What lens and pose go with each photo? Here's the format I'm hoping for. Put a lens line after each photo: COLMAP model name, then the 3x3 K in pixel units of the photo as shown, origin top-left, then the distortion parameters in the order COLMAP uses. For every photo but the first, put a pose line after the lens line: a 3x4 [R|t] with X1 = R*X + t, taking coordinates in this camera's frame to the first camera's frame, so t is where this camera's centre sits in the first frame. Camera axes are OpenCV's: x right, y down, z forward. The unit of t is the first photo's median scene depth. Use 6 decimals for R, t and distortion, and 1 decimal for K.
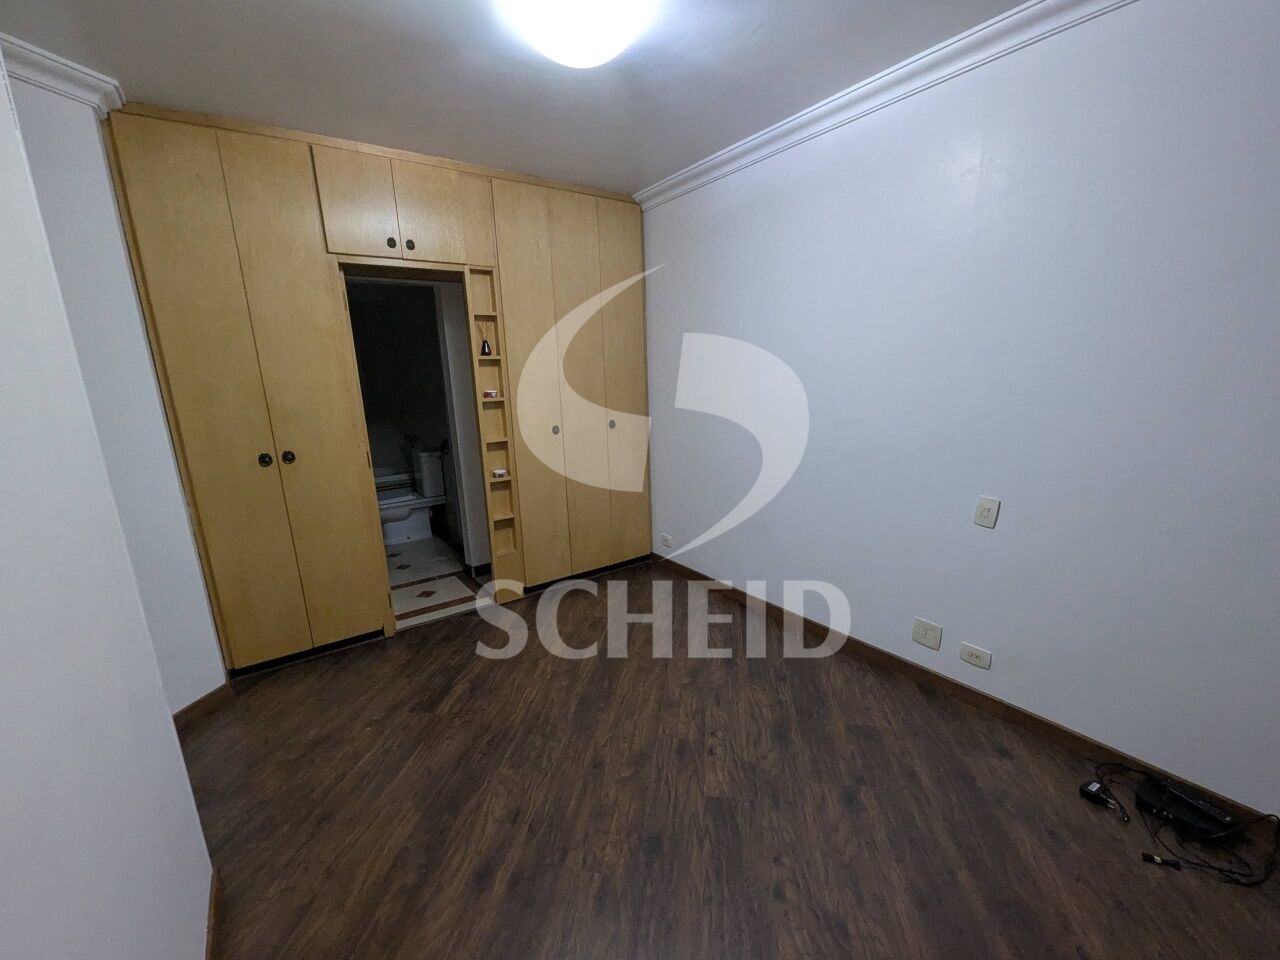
lens RADIAL K [[524.8, 0, 639.9], [0, 524.8, 484.6], [0, 0, 1]] dist [-0.000089, -0.001359]
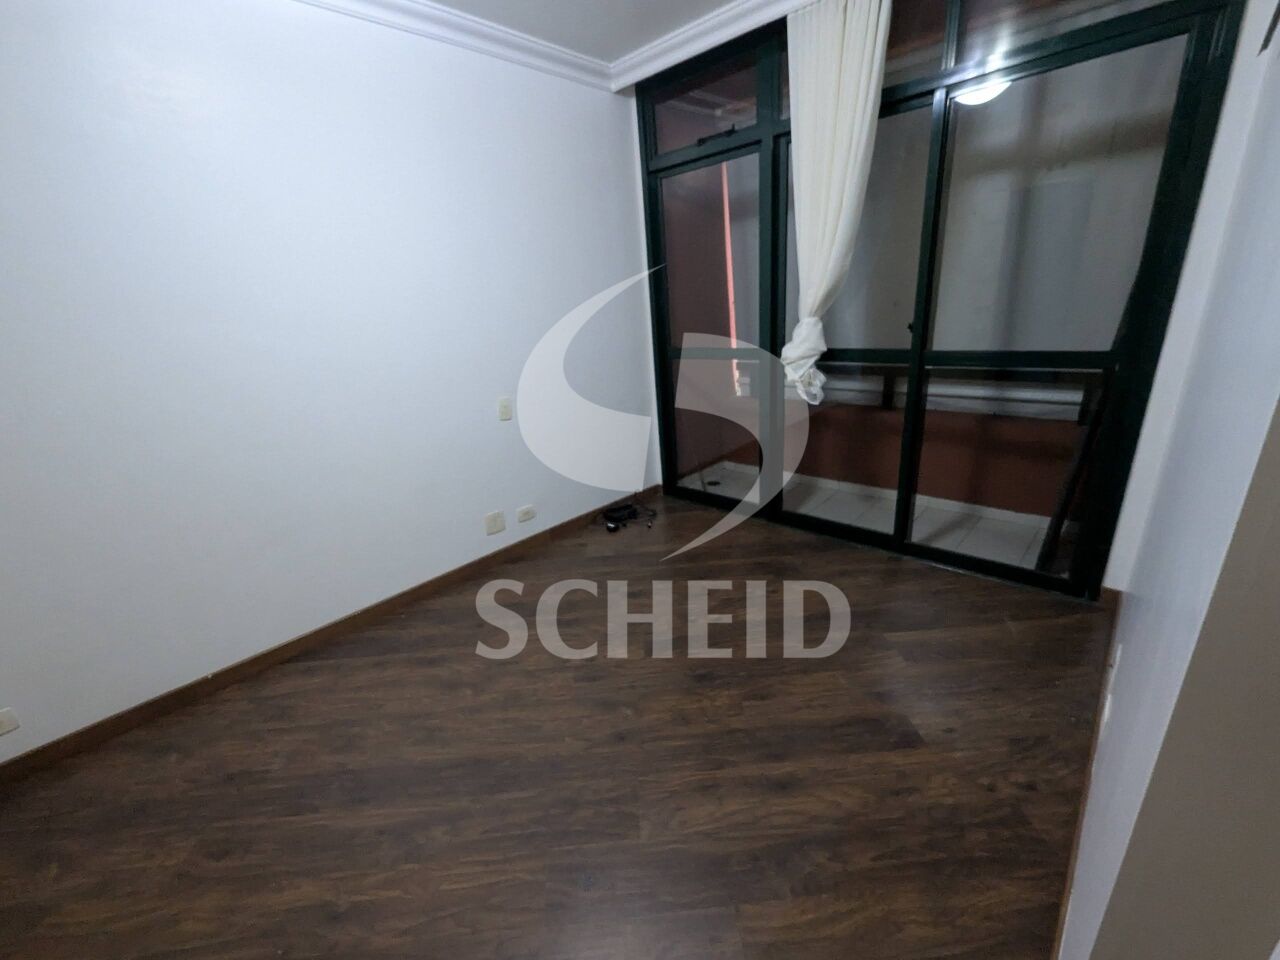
lens RADIAL K [[524.8, 0, 640.6], [0, 524.8, 480.1], [0, 0, 1]] dist [-0.000089, -0.001359]
pose [[-0.179045, -0.278329, 0.943650, -0.945665], [0.275608, 0.906556, 0.319681, -0.158773], [-0.944449, 0.317315, -0.085605, 1.064183]]
